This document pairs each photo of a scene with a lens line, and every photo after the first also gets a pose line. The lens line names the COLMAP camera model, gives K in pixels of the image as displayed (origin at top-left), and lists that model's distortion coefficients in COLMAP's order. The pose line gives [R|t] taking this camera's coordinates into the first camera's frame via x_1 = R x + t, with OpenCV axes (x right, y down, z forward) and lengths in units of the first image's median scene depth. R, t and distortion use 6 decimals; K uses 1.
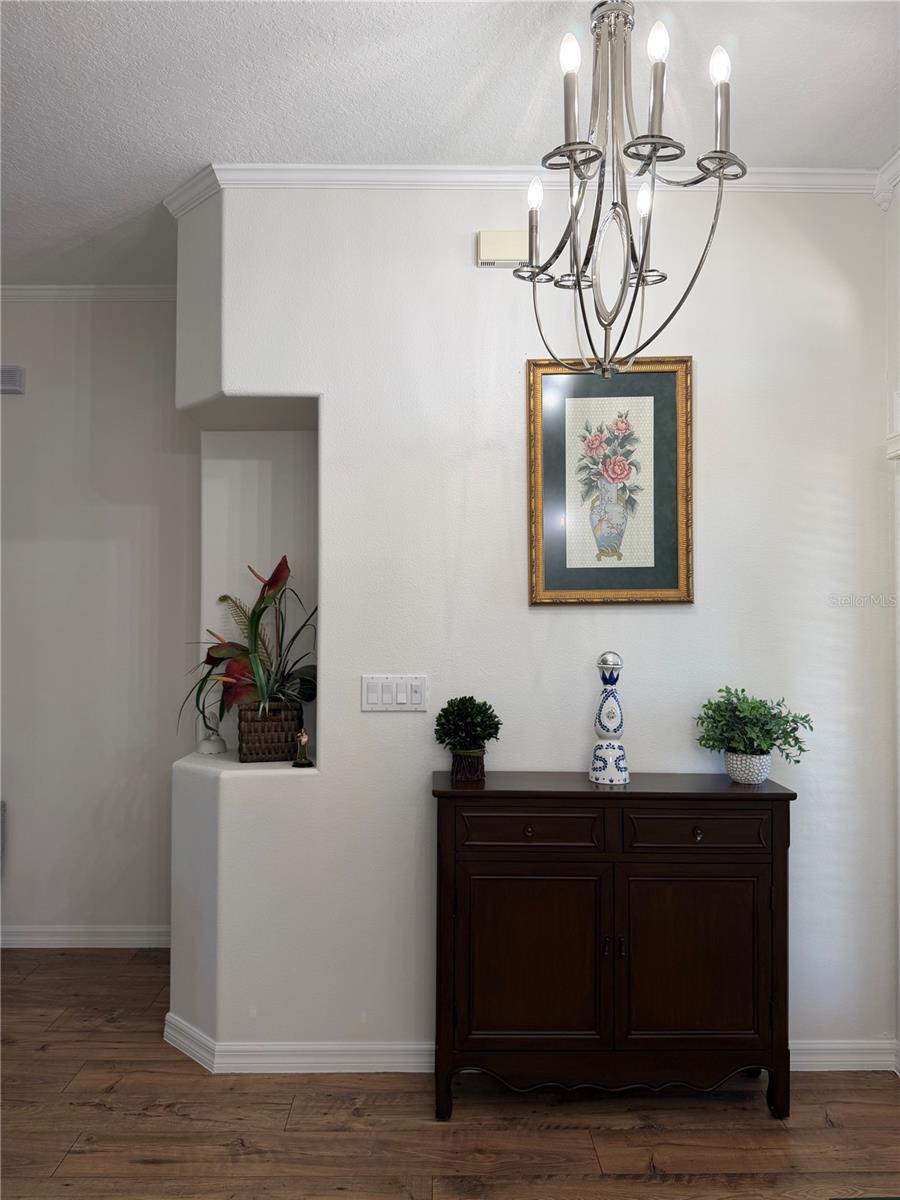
lens RADIAL K [[846.8, 0, 447.1], [0, 846.8, 605.0], [0, 0, 1]] dist [0.042840, -0.040212]
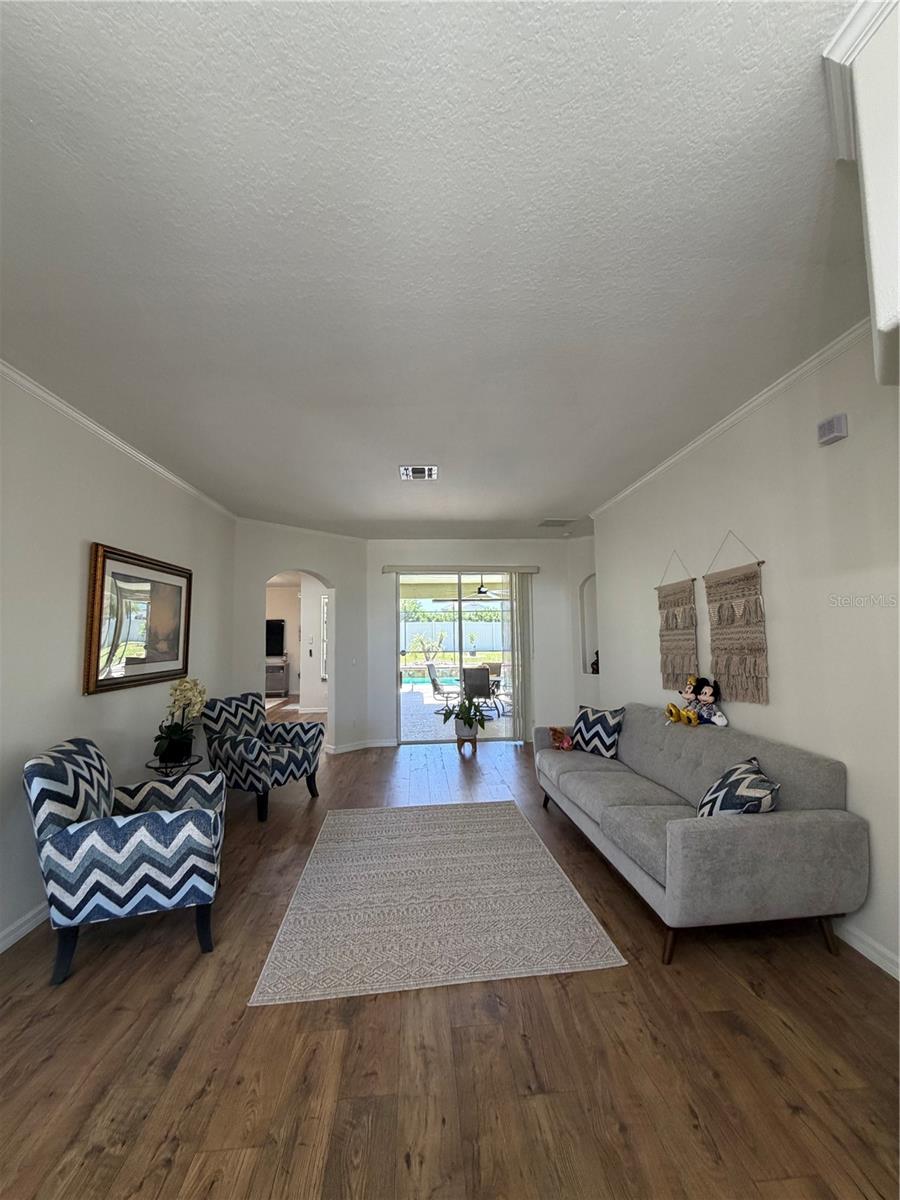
lens RADIAL K [[479.8, 0, 451.6], [0, 479.8, 594.2], [0, 0, 1]] dist [-0.003014, -0.000116]
pose [[0.067974, -0.089509, -0.993664, 0.076966], [0.027253, 0.995762, -0.087834, -0.011446], [0.997315, -0.021110, 0.070125, 0.615485]]
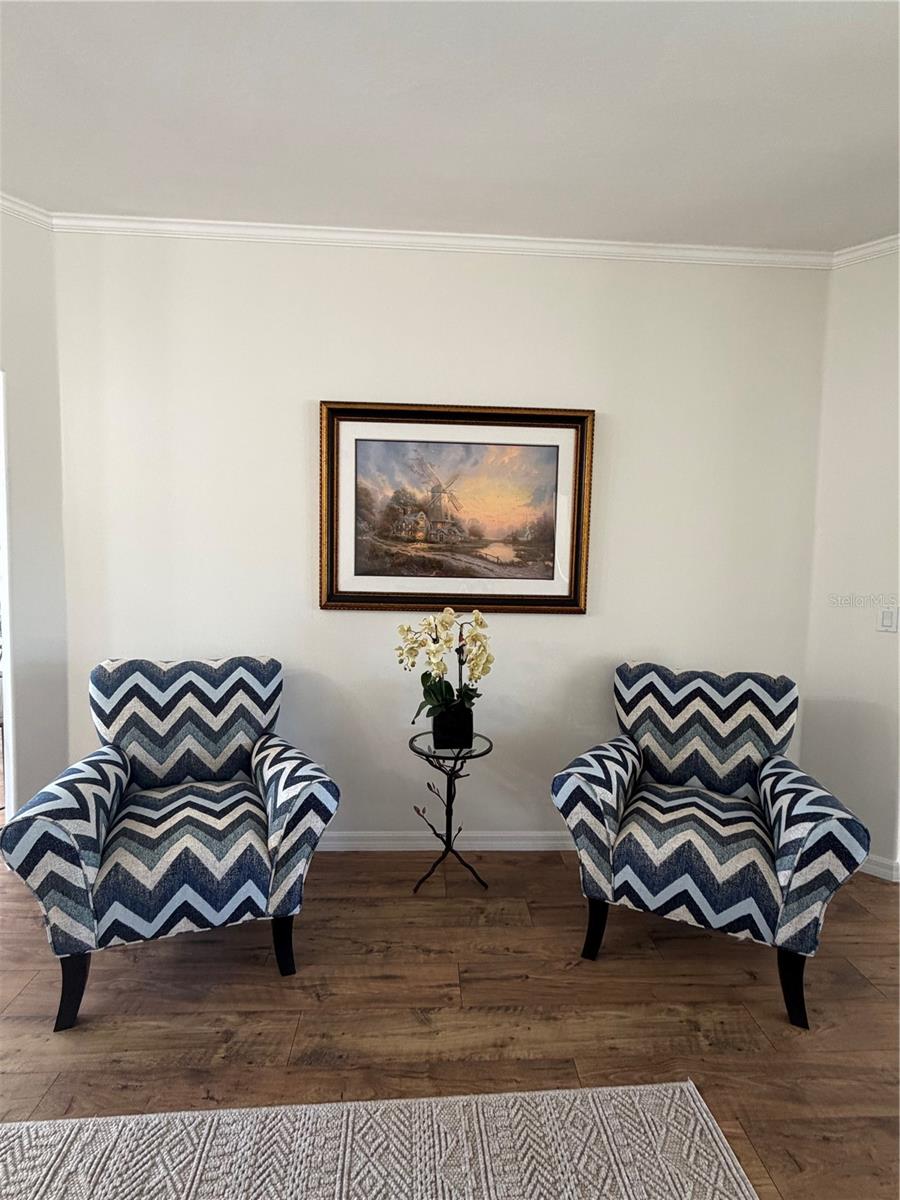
lens RADIAL K [[569.1, 0, 450.2], [0, 569.1, 599.0], [0, 0, 1]] dist [0.003892, 0.000438]
pose [[-0.998513, -0.019087, -0.051063, -1.203584], [-0.022194, 0.997891, 0.061003, 0.014724], [0.049791, 0.062045, -0.996831, 0.841108]]
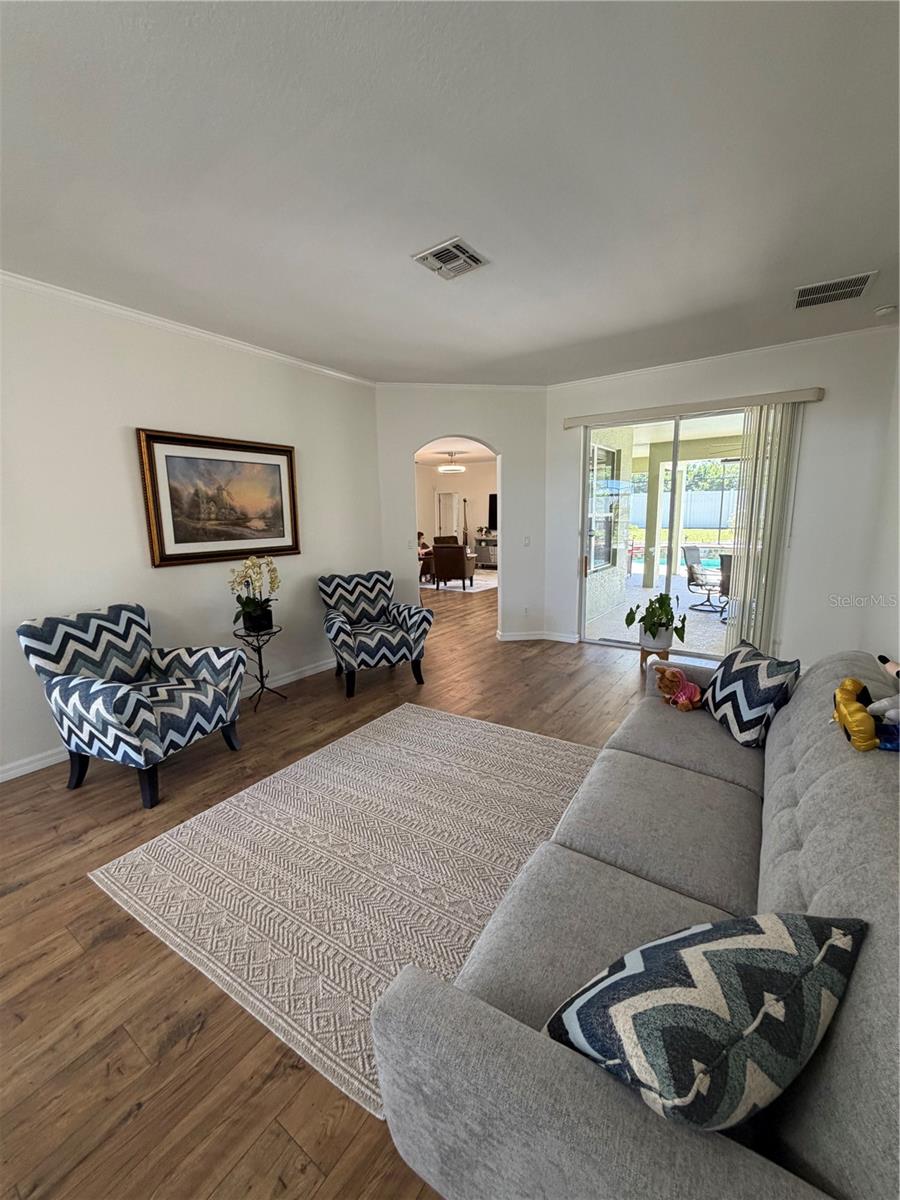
lens RADIAL K [[479.8, 0, 449.5], [0, 479.8, 596.8], [0, 0, 1]] dist [-0.003014, -0.000116]
pose [[-0.577143, 0.149011, -0.802933, -0.482963], [0.027749, 0.986222, 0.163081, -0.010287], [0.816172, 0.071840, -0.573326, 1.199410]]
